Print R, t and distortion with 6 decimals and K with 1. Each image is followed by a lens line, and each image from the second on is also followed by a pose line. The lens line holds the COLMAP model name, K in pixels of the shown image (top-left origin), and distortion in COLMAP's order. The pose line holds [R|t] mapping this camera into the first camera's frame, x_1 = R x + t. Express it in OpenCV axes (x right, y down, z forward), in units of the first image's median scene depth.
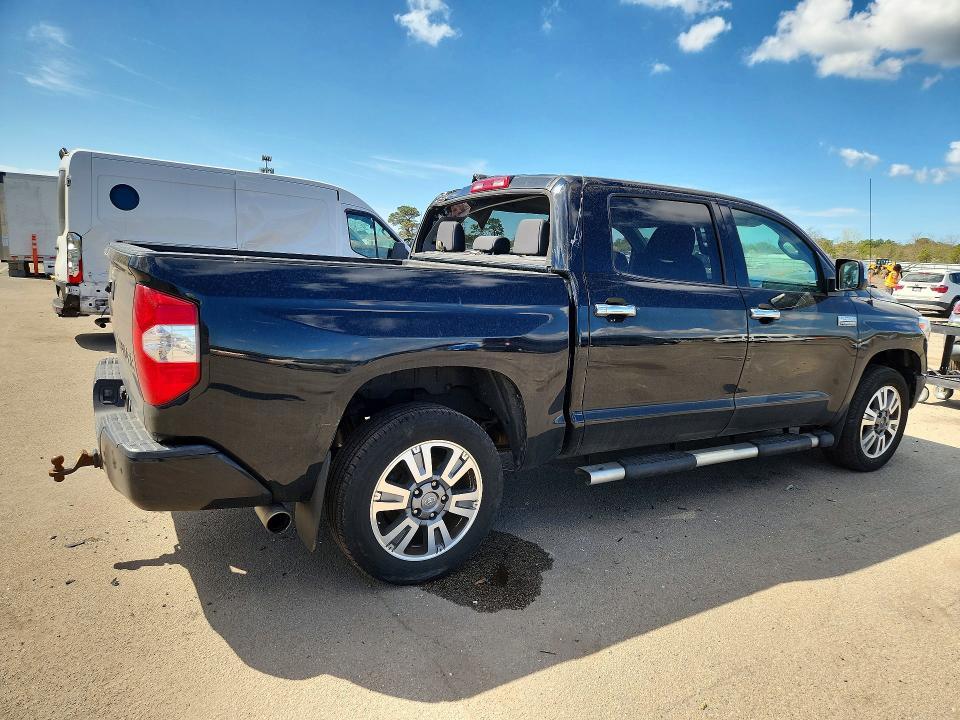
lens RADIAL K [[777.8, 0, 480.0], [0, 777.8, 360.0], [0, 0, 1]] dist [0.038644, -0.003638]
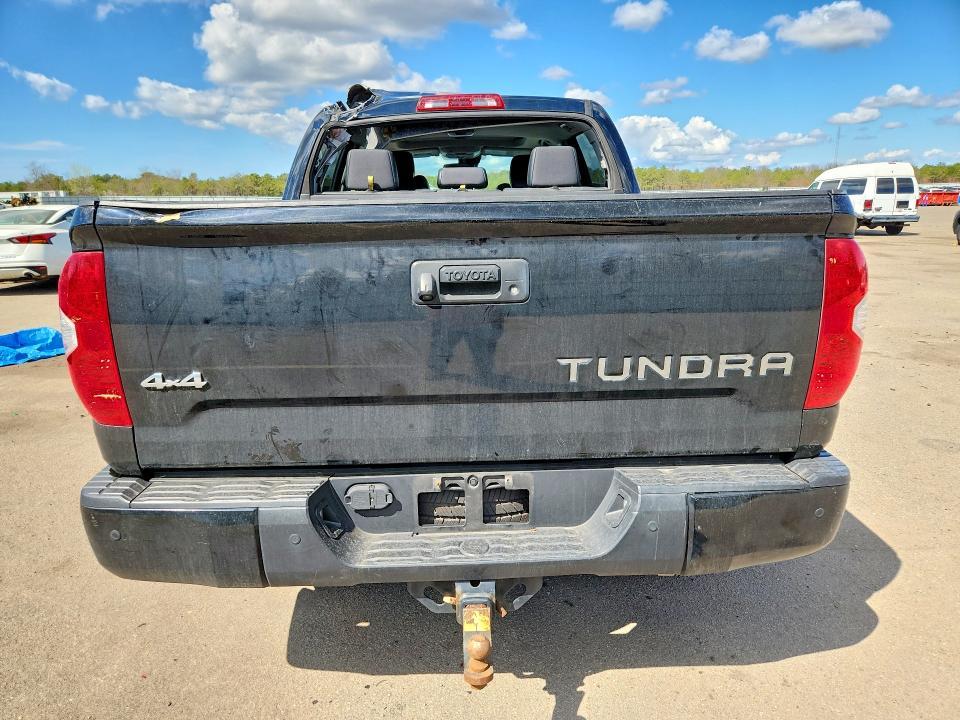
lens RADIAL K [[777.8, 0, 480.0], [0, 777.8, 360.0], [0, 0, 1]] dist [0.038644, -0.003638]
pose [[0.378507, -0.242573, 0.893248, -0.241473], [0.173595, 0.966528, 0.188913, -0.034816], [-0.909174, 0.083559, 0.407947, 0.202912]]
